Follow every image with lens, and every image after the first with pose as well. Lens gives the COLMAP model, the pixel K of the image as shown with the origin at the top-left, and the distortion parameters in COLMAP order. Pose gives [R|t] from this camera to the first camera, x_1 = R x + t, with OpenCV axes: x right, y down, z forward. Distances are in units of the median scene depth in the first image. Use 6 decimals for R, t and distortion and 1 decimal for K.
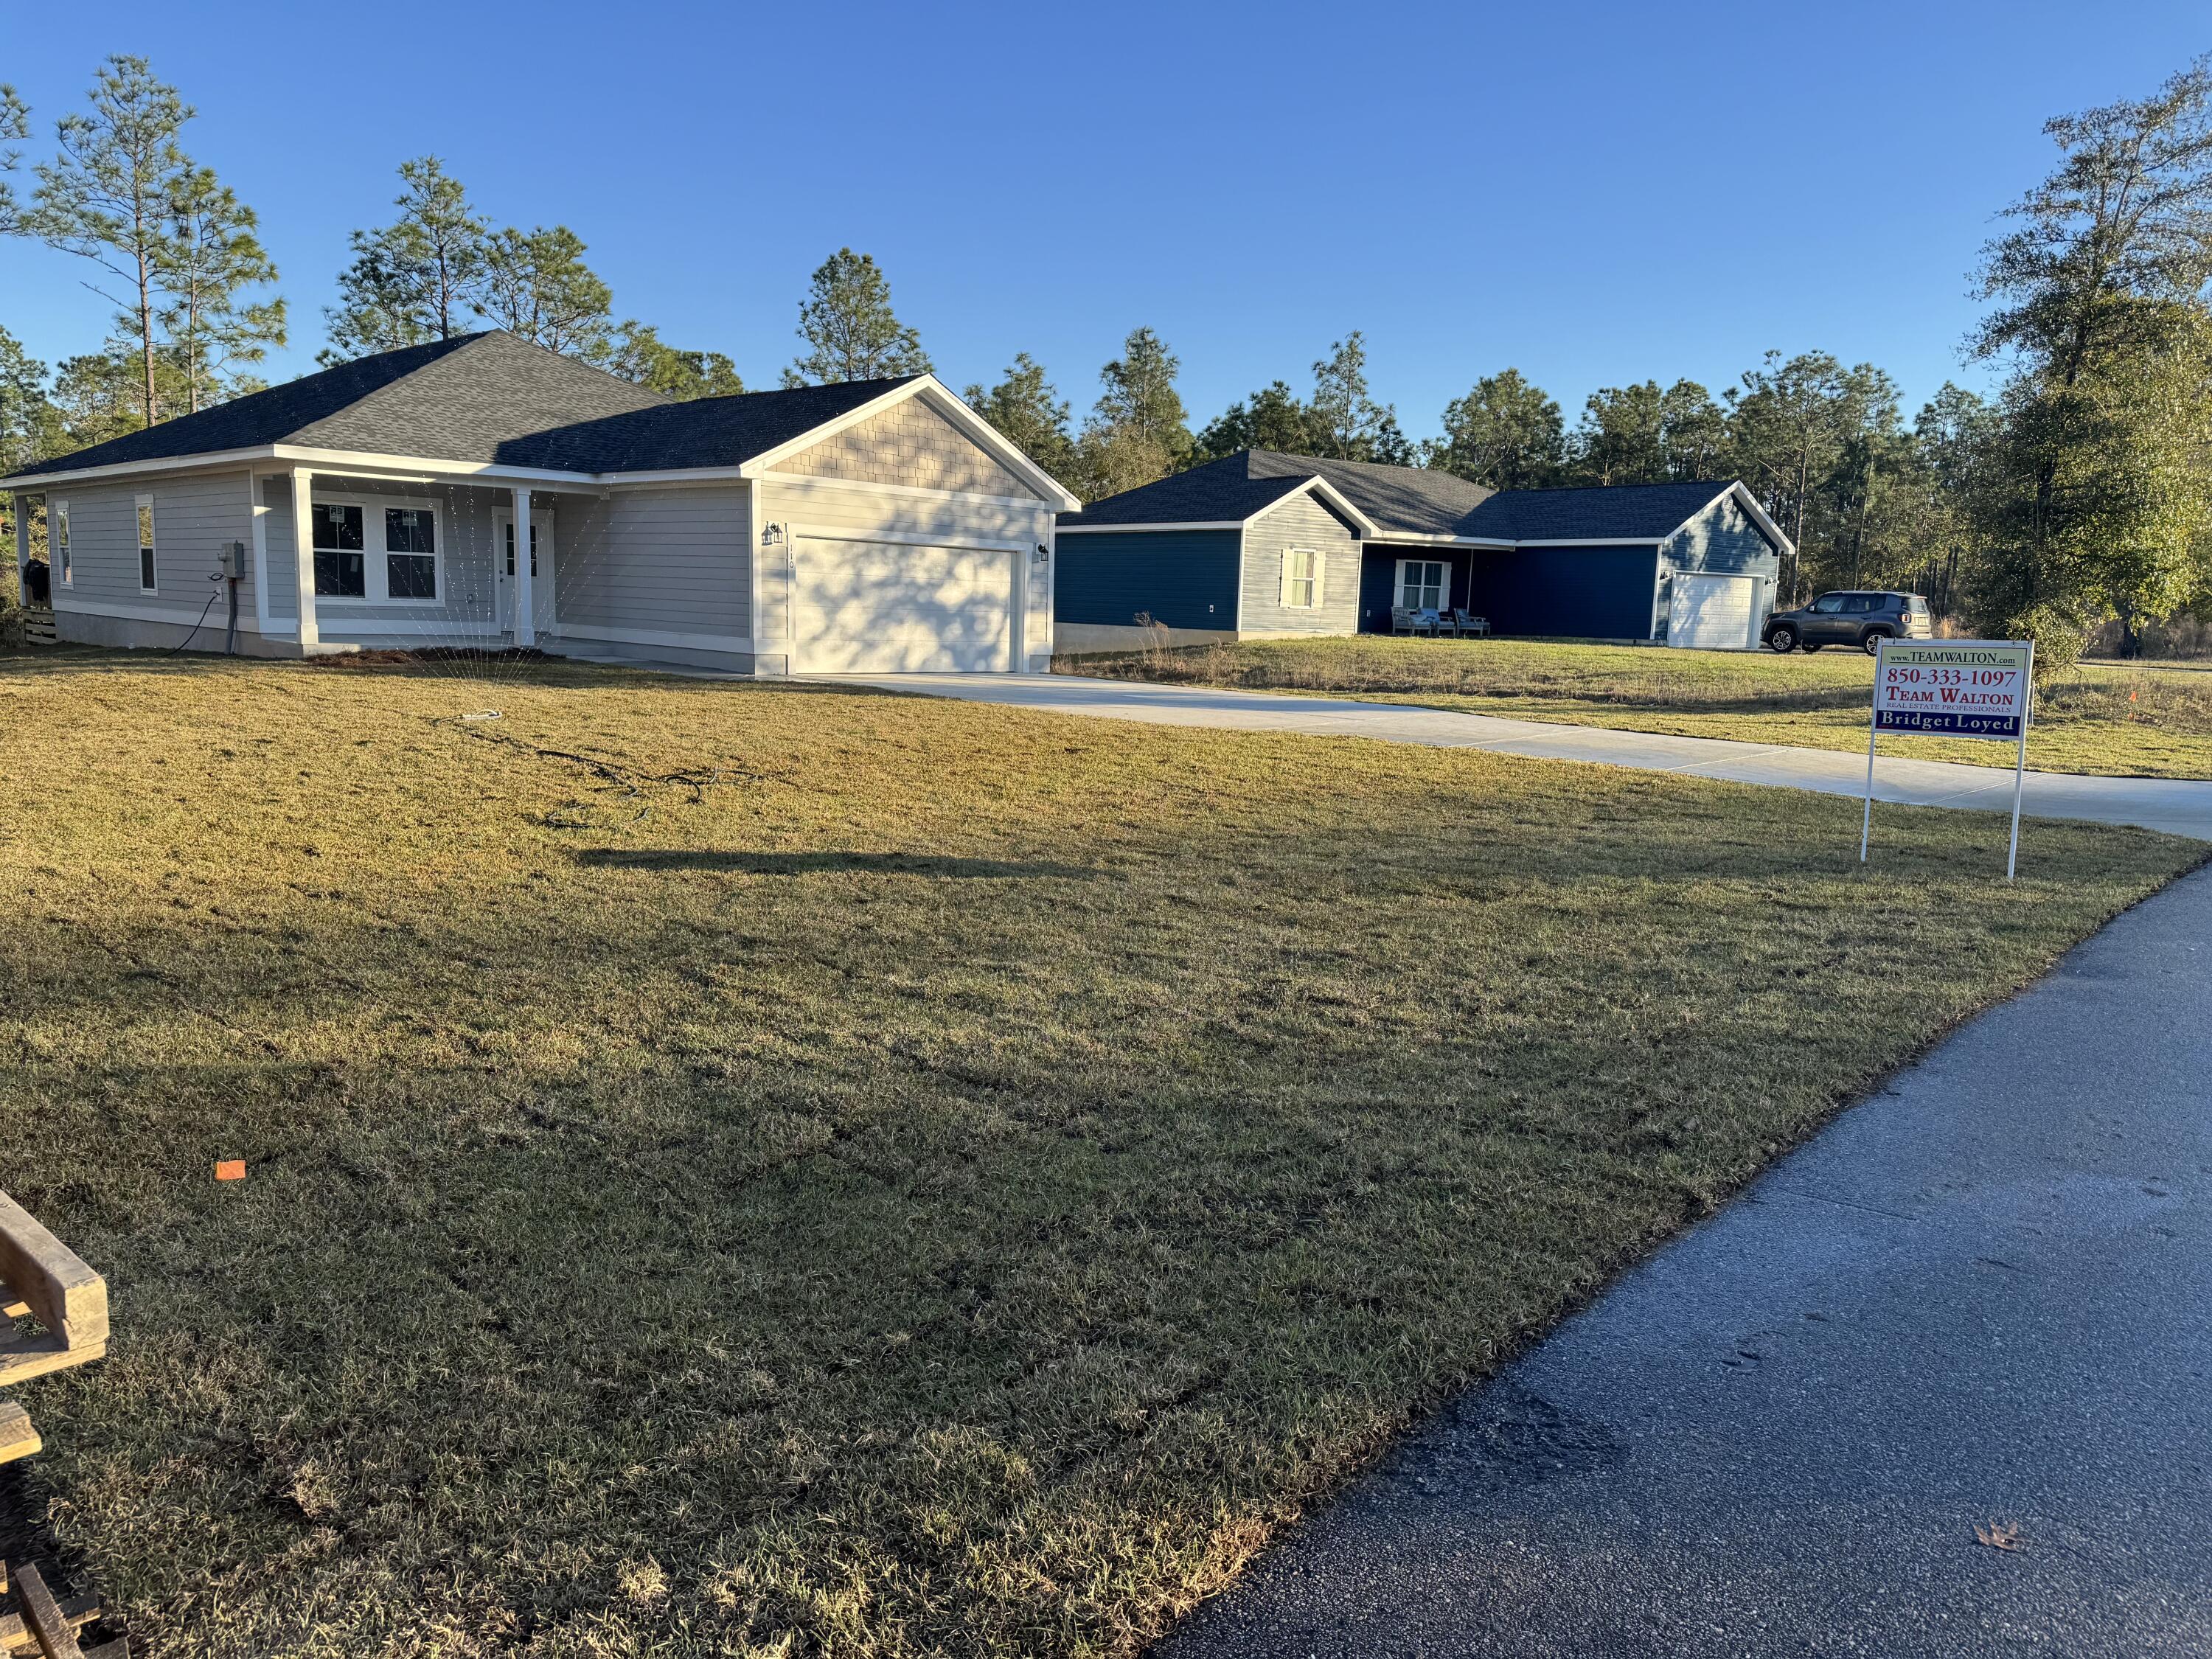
lens RADIAL K [[1589.4, 0, 1106.0], [0, 1589.4, 829.5], [0, 0, 1]] dist [0.036618, -0.033740]
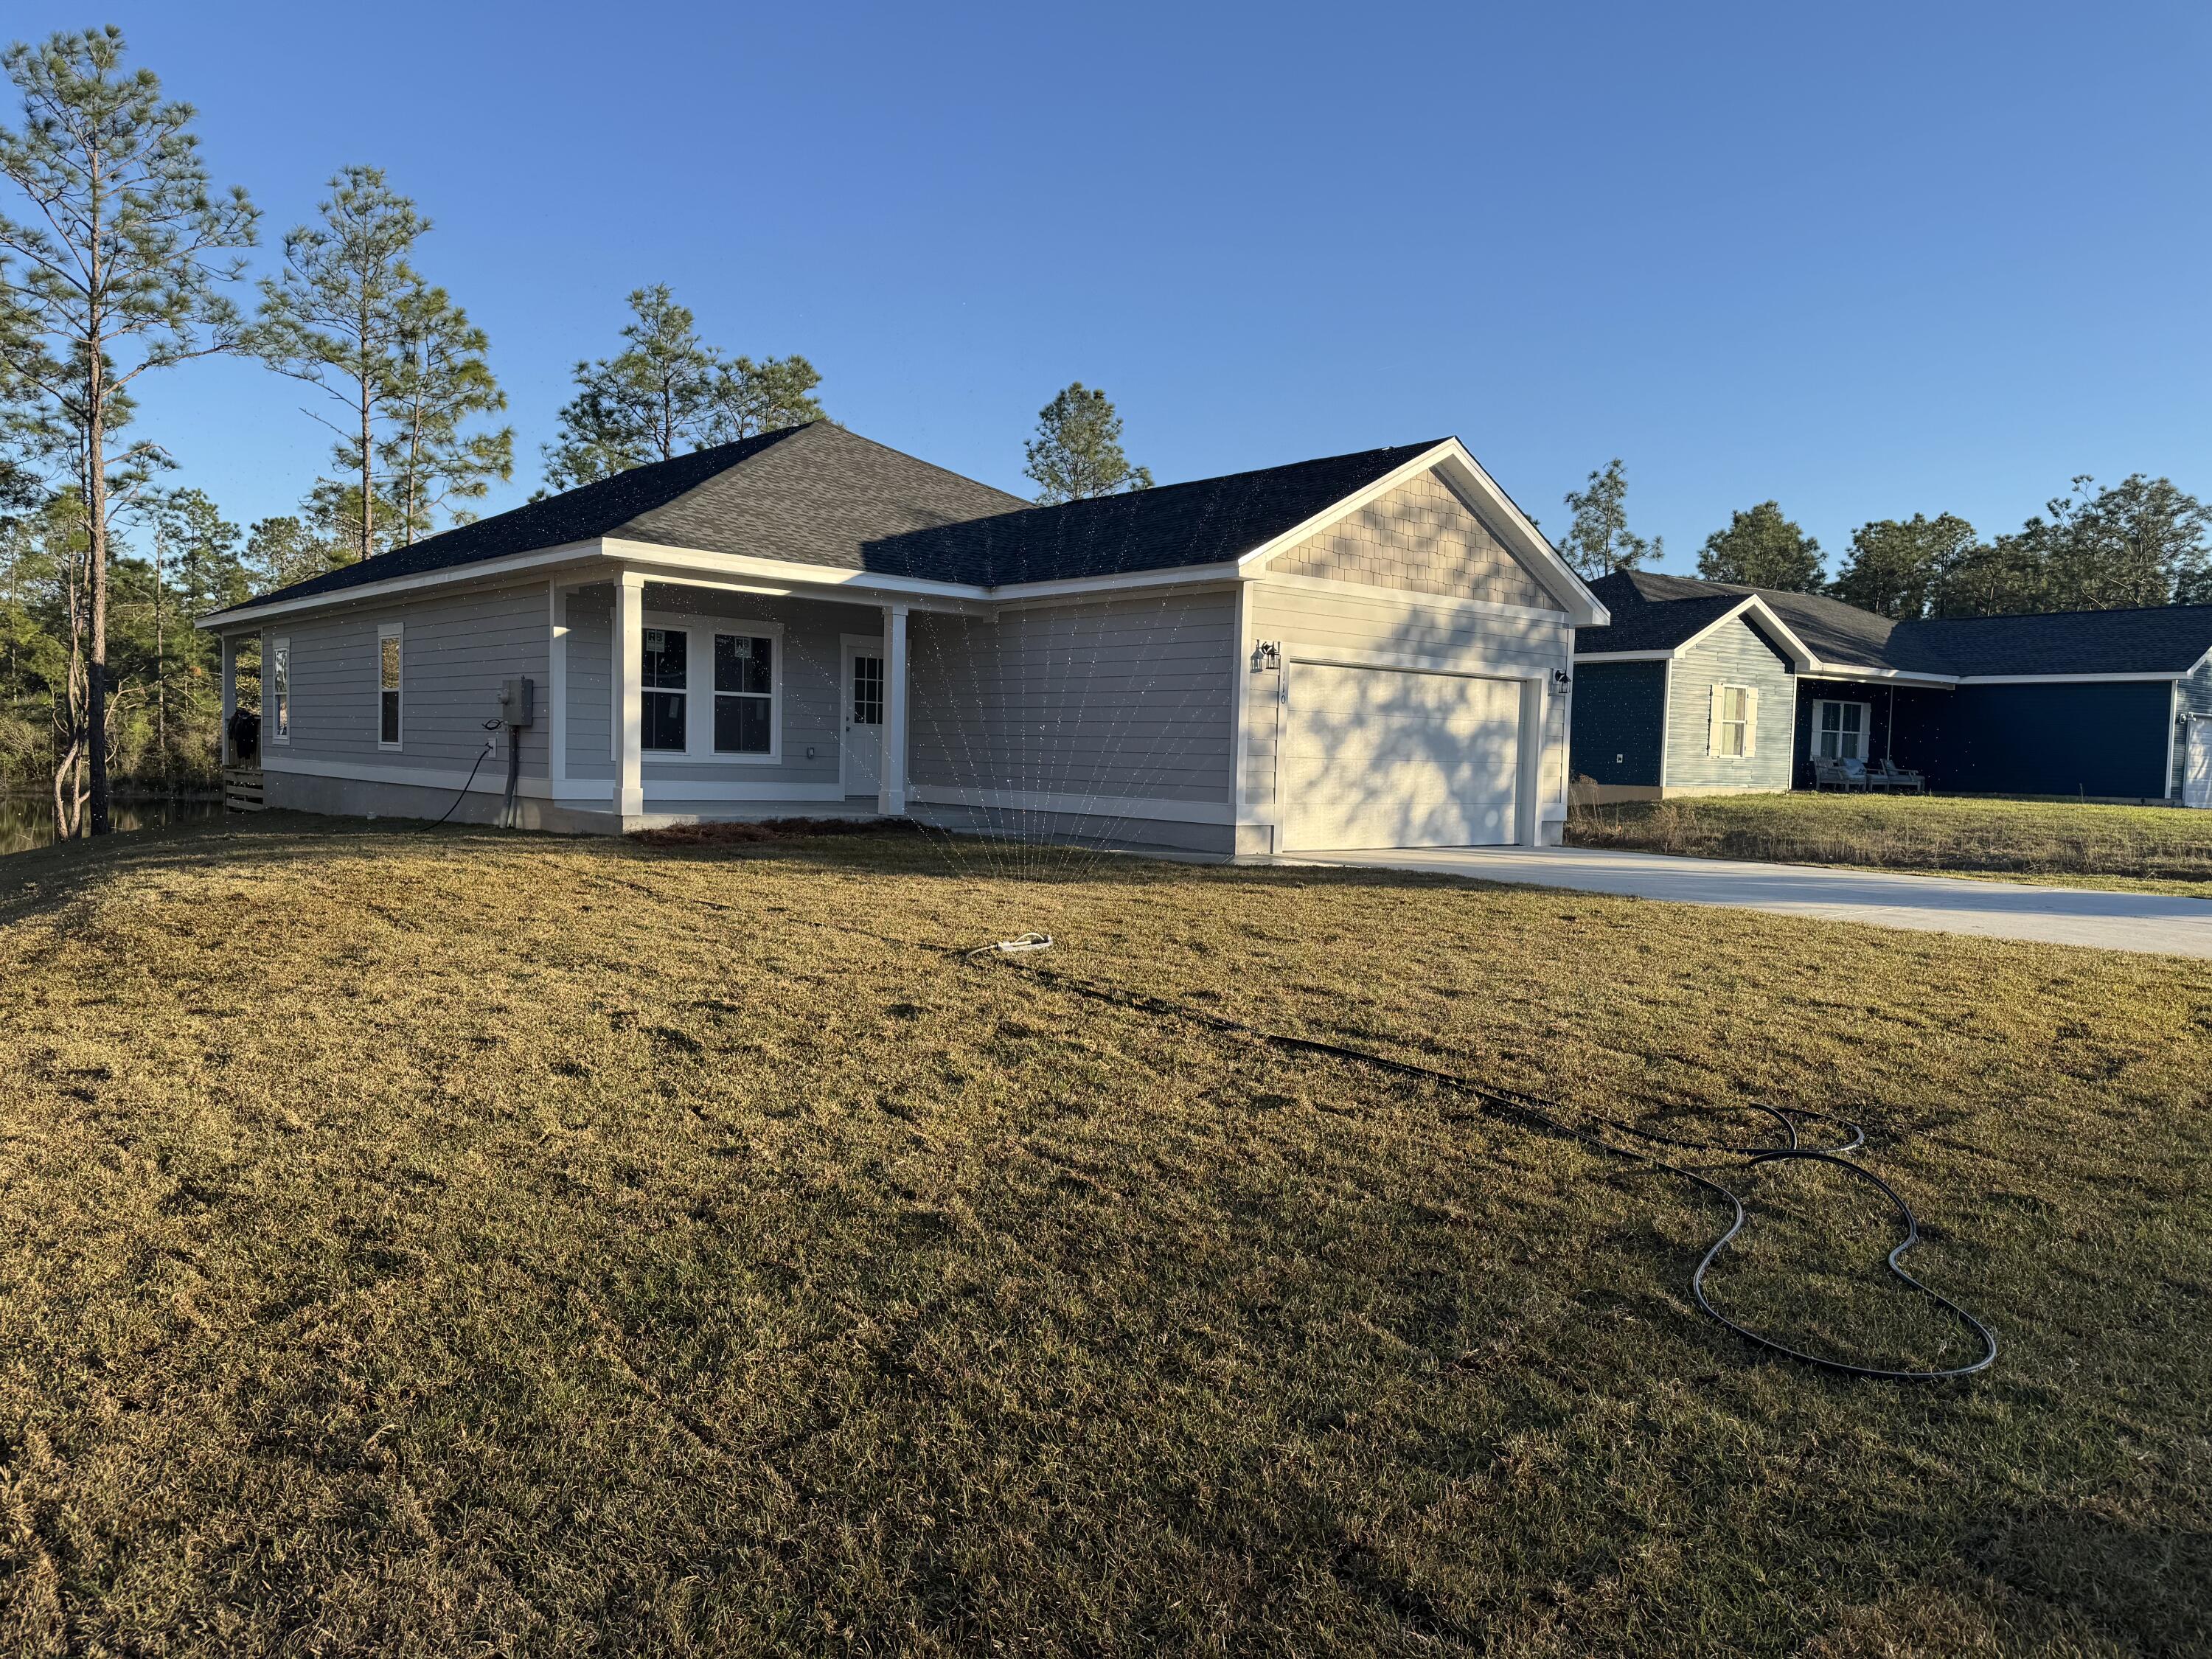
lens RADIAL K [[1589.4, 0, 1106.0], [0, 1589.4, 829.5], [0, 0, 1]] dist [0.036618, -0.033740]
pose [[0.997351, -0.001759, -0.072720, -0.120239], [-0.005198, 0.995428, -0.095374, -0.021902], [0.072555, 0.095499, 0.992782, 0.158959]]
